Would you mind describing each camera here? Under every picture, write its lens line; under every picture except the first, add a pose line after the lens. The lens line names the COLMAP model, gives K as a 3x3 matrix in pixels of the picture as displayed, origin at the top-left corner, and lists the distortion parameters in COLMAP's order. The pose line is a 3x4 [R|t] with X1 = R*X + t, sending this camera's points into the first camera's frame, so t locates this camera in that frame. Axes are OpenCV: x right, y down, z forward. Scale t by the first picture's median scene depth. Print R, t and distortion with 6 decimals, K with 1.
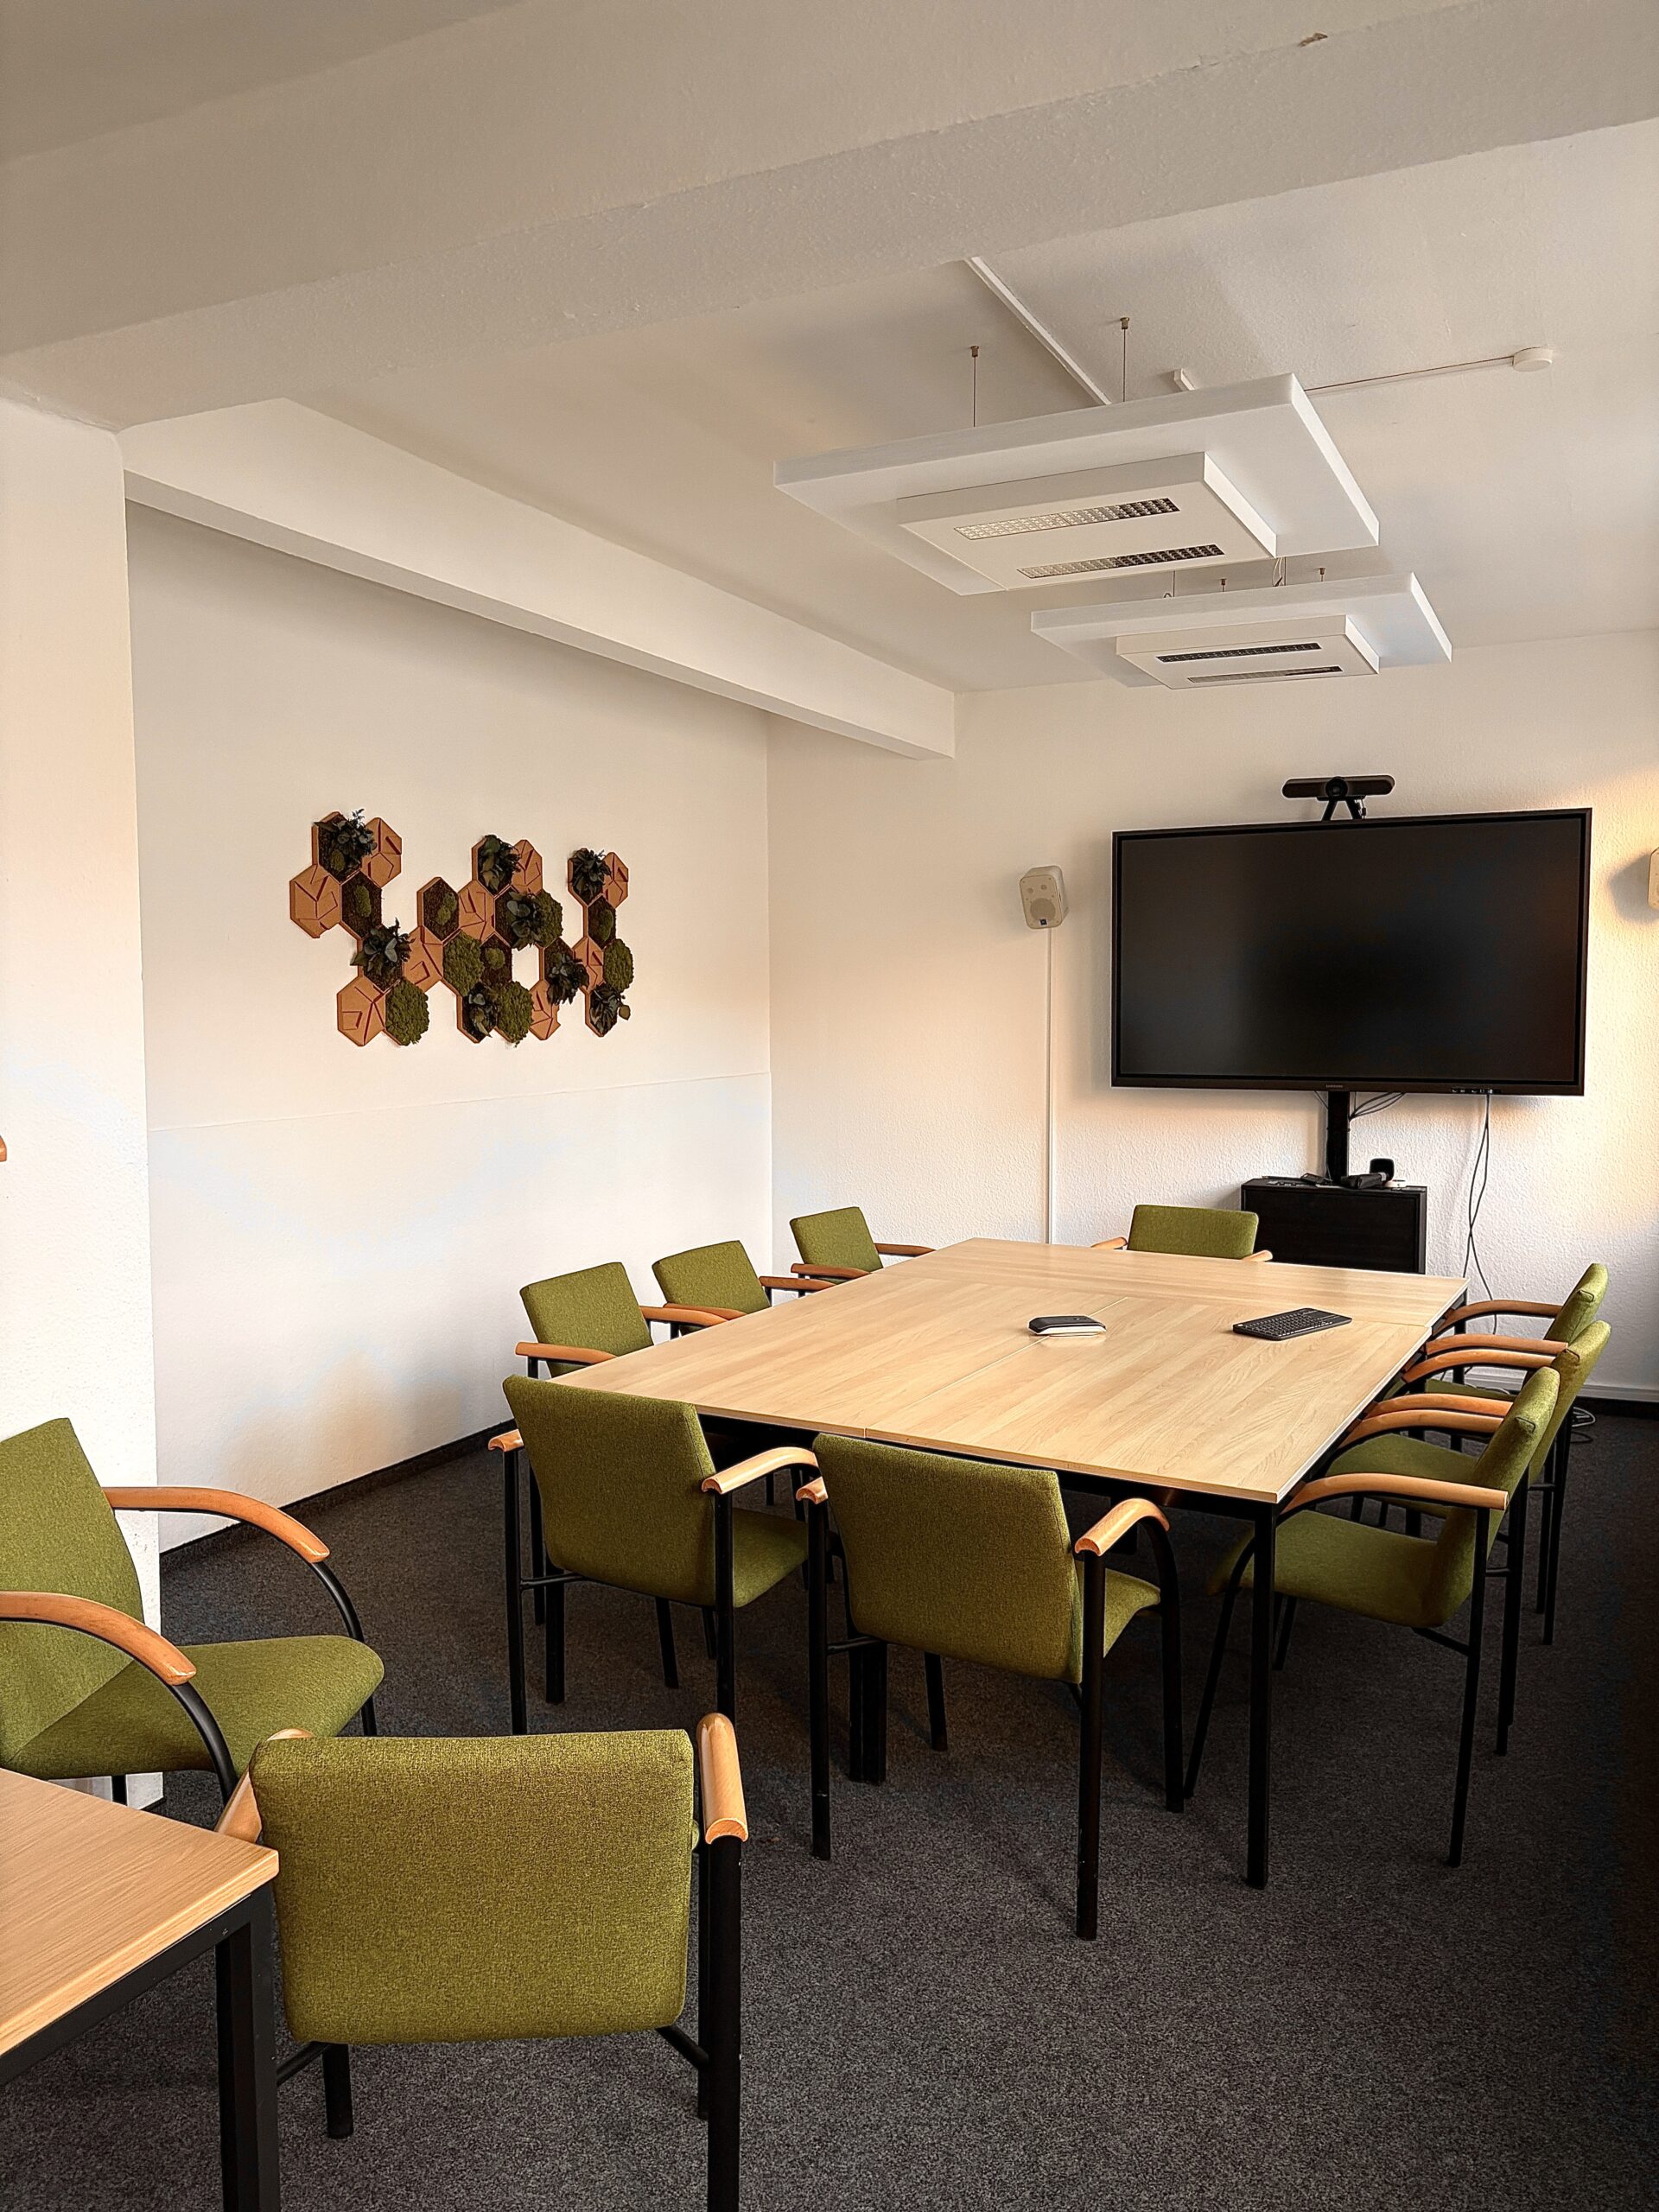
lens RADIAL K [[1665.1, 0, 834.3], [0, 1665.1, 1091.6], [0, 0, 1]] dist [0.000866, 0.000224]
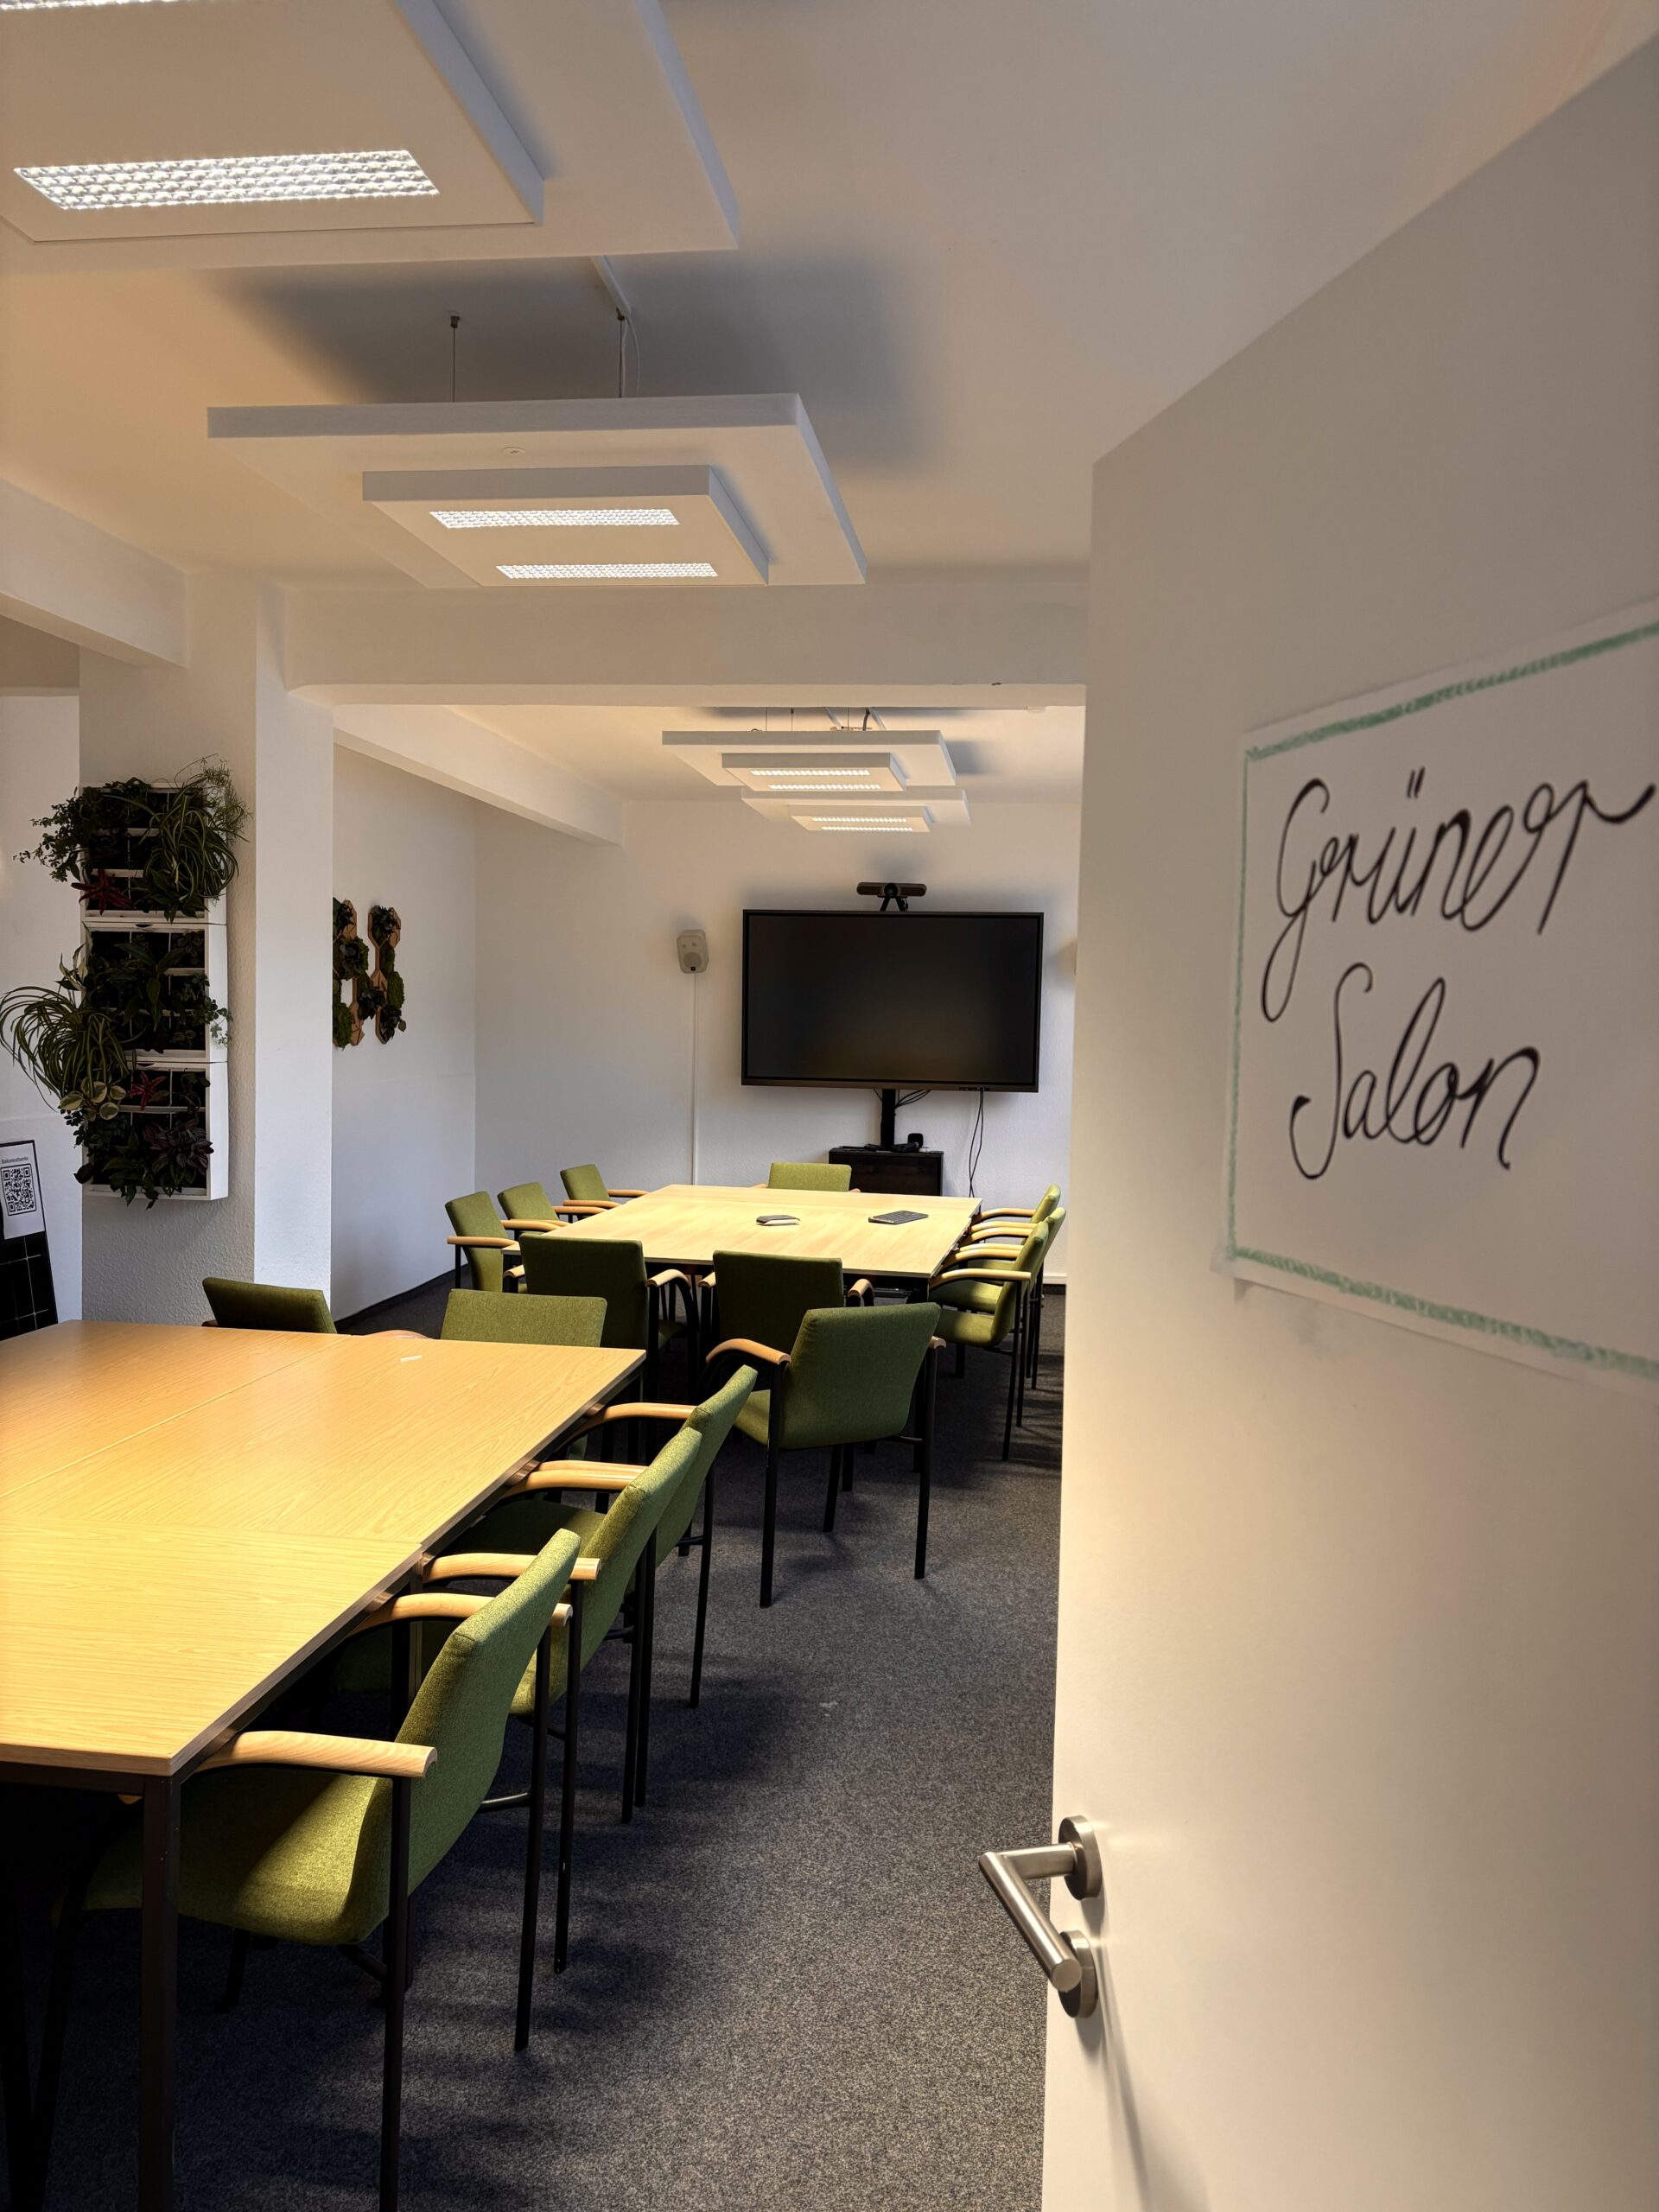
lens RADIAL K [[1665.1, 0, 826.3], [0, 1665.1, 1113.8], [0, 0, 1]] dist [0.000866, 0.000224]
pose [[0.947719, 0.008334, 0.318996, -0.239685], [-0.011471, 0.999903, 0.007957, 0.010938], [-0.318898, -0.011200, 0.947723, -0.430356]]
